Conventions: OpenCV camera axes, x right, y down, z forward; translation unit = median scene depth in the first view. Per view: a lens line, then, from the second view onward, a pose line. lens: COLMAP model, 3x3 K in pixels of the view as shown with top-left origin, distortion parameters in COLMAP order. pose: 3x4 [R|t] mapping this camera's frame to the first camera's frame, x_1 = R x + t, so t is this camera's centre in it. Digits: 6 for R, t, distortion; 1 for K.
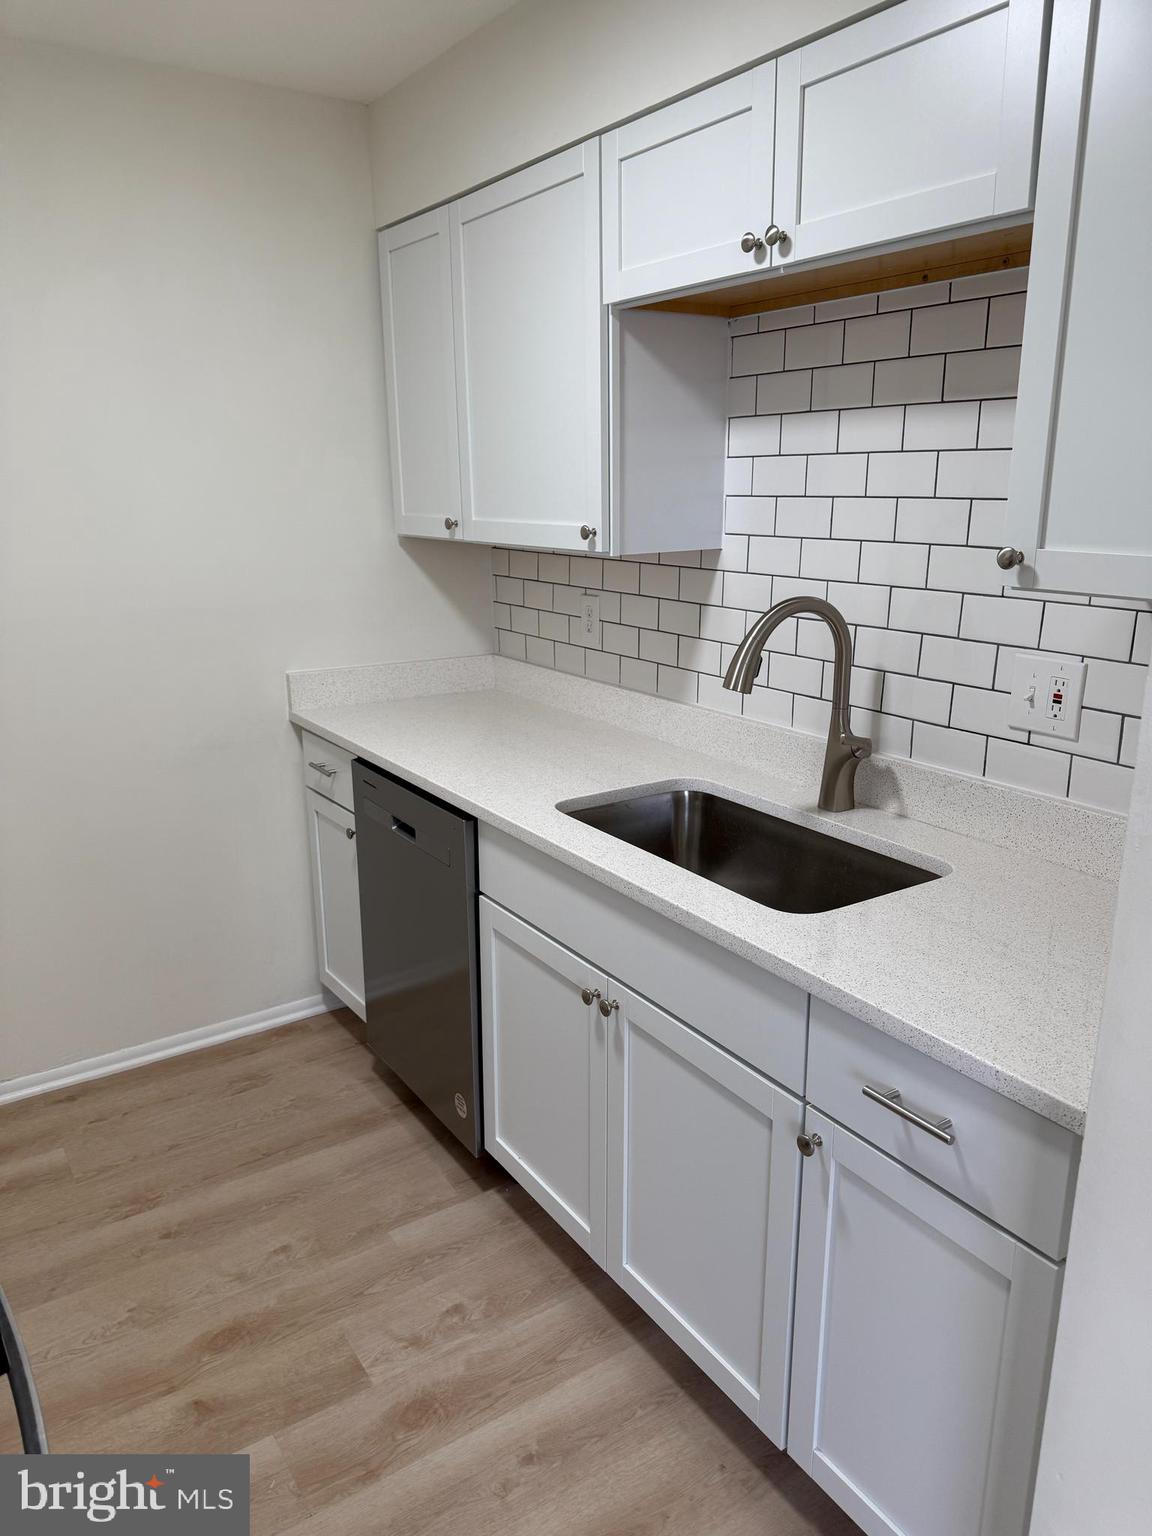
lens RADIAL K [[1079.6, 0, 578.2], [0, 1079.6, 774.0], [0, 0, 1]] dist [0.023869, -0.033703]
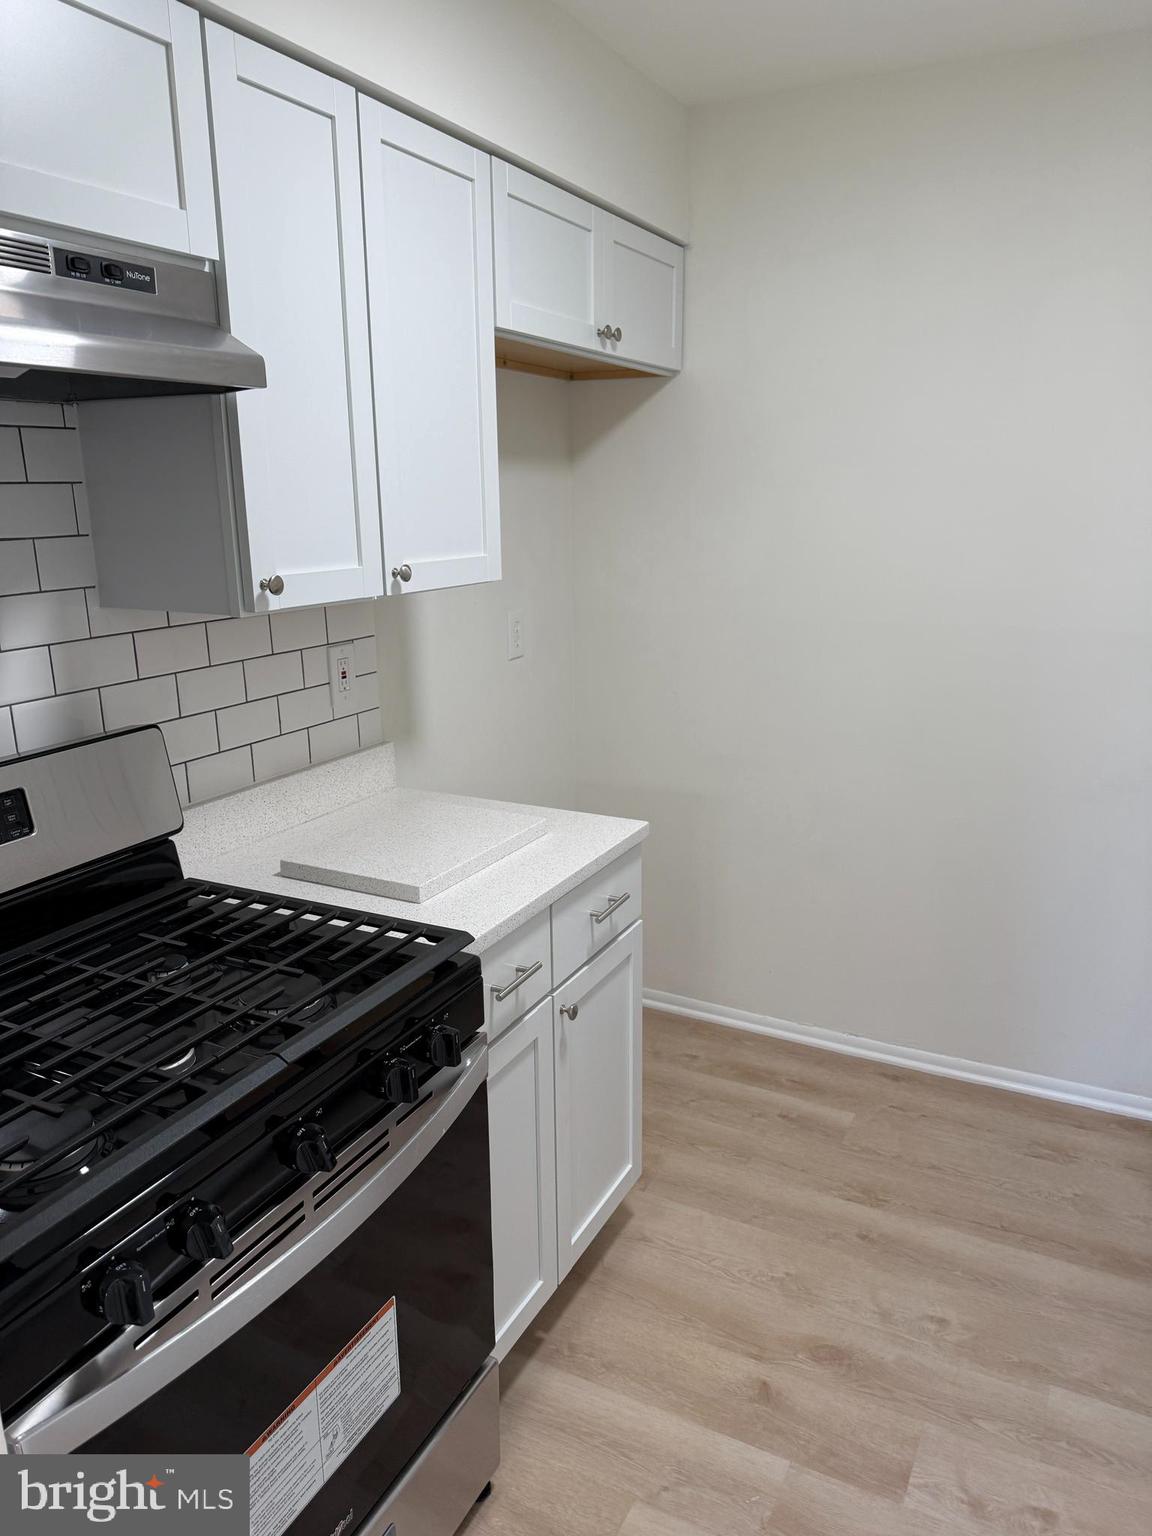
lens RADIAL K [[1079.6, 0, 578.2], [0, 1079.6, 774.0], [0, 0, 1]] dist [0.023869, -0.033703]
pose [[0.486630, 0.220081, -0.845432, 0.285141], [-0.218036, 0.967719, 0.126413, -0.072676], [0.845962, 0.122818, 0.518907, 0.214857]]
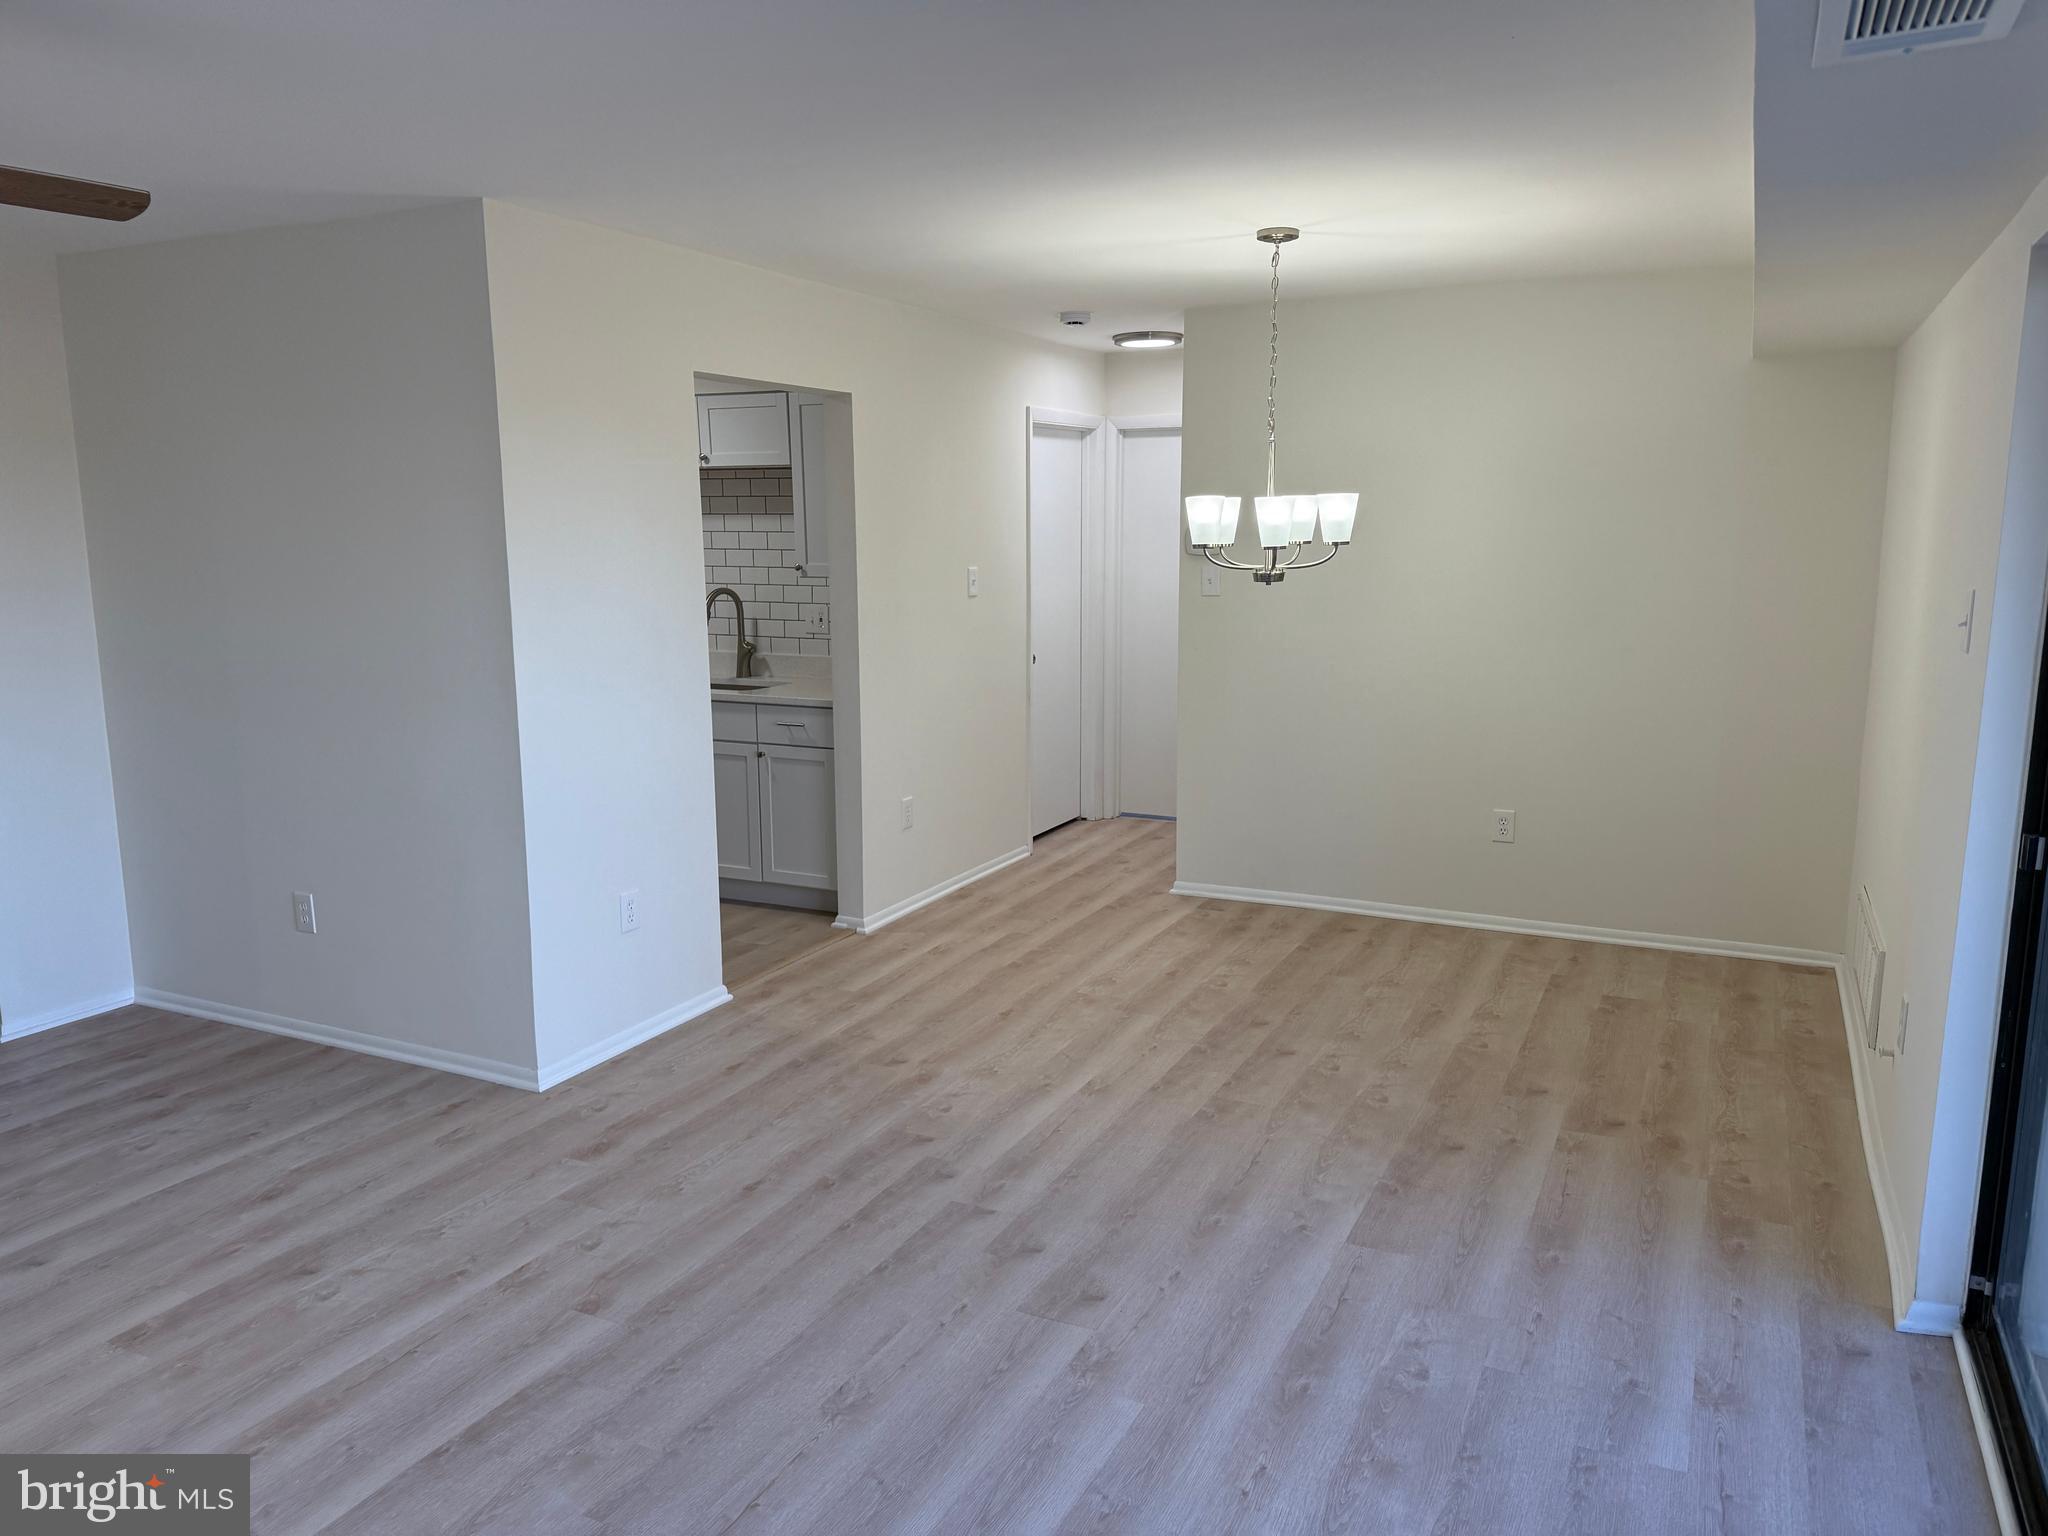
lens RADIAL K [[1415.7, 0, 1021.1], [0, 1415.7, 775.1], [0, 0, 1]] dist [0.102084, -0.142178]
pose [[0.864520, -0.090471, 0.494389, -0.820194], [0.135471, 0.989205, -0.055873, 0.514393], [-0.483997, 0.115279, 0.867443, -2.037229]]
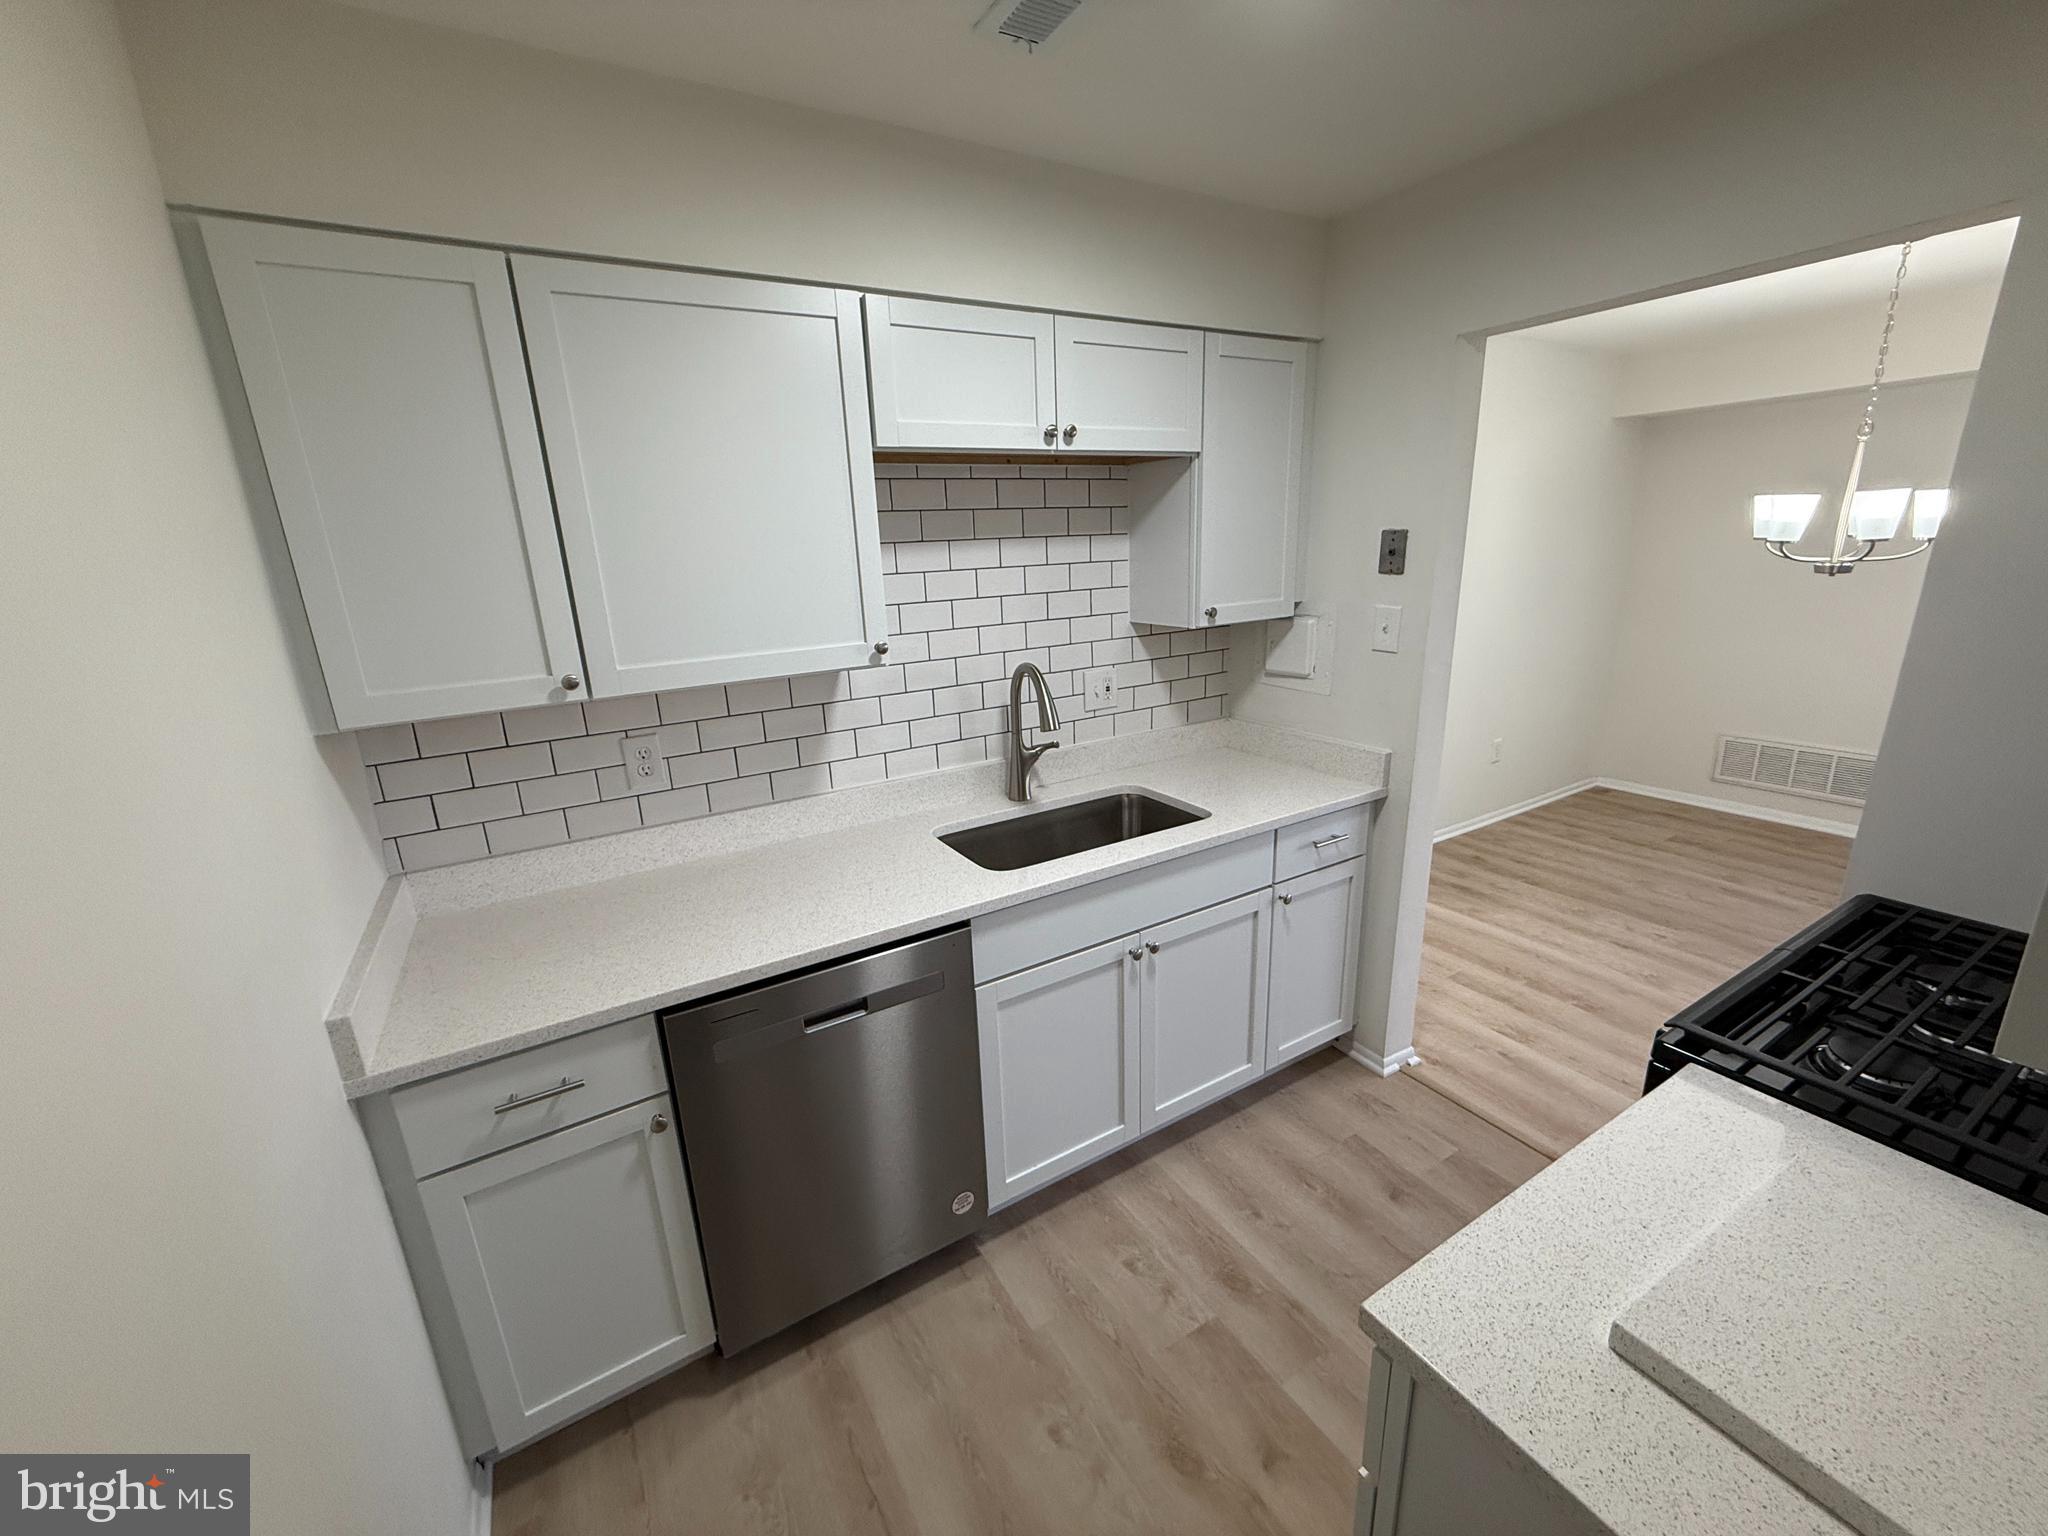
lens RADIAL K [[814.6, 0, 1018.4], [0, 814.6, 768.1], [0, 0, 1]] dist [0.000162, -0.000426]
pose [[0.052809, -0.268741, 0.961764, -0.867758], [0.300498, 0.922744, 0.241338, -0.290857], [-0.952319, 0.276263, 0.129486, 0.856438]]
